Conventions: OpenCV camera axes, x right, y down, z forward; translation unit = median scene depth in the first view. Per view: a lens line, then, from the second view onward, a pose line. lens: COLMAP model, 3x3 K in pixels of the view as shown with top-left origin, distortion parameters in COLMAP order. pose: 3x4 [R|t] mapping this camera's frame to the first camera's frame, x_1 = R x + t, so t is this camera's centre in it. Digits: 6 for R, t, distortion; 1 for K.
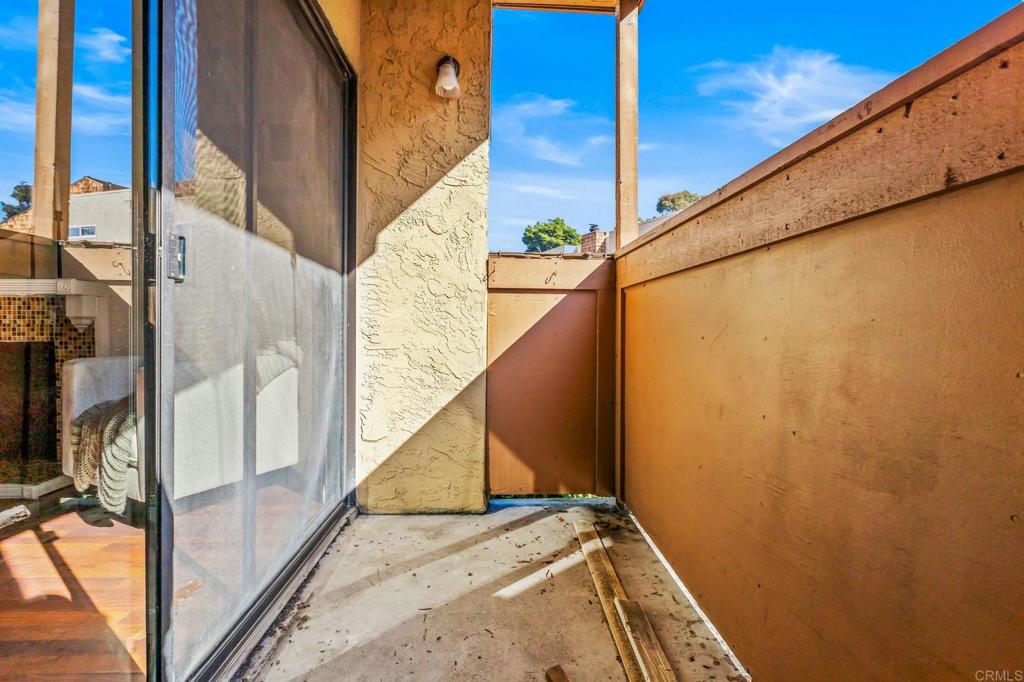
lens RADIAL K [[472.6, 0, 510.0], [0, 472.6, 335.9], [0, 0, 1]] dist [-0.001345, -0.001297]
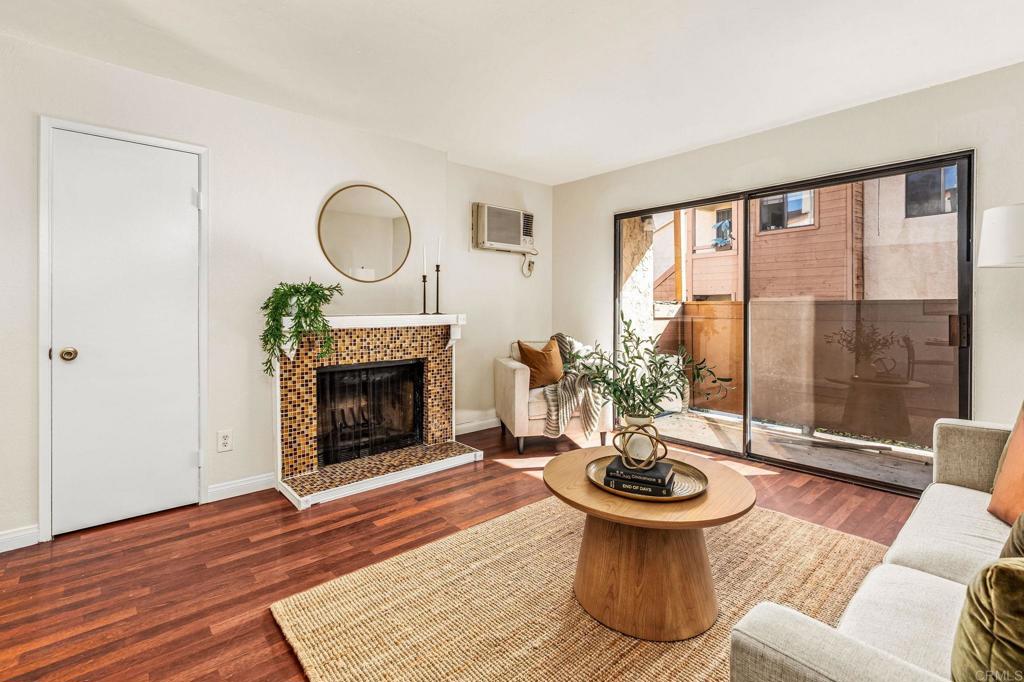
lens RADIAL K [[472.6, 0, 509.9], [0, 472.6, 310.2], [0, 0, 1]] dist [-0.001345, -0.001297]
pose [[0.771153, -0.009943, 0.636573, -1.687787], [0.011251, 0.999935, 0.001989, -0.127867], [-0.636551, 0.005628, 0.771214, -0.225428]]
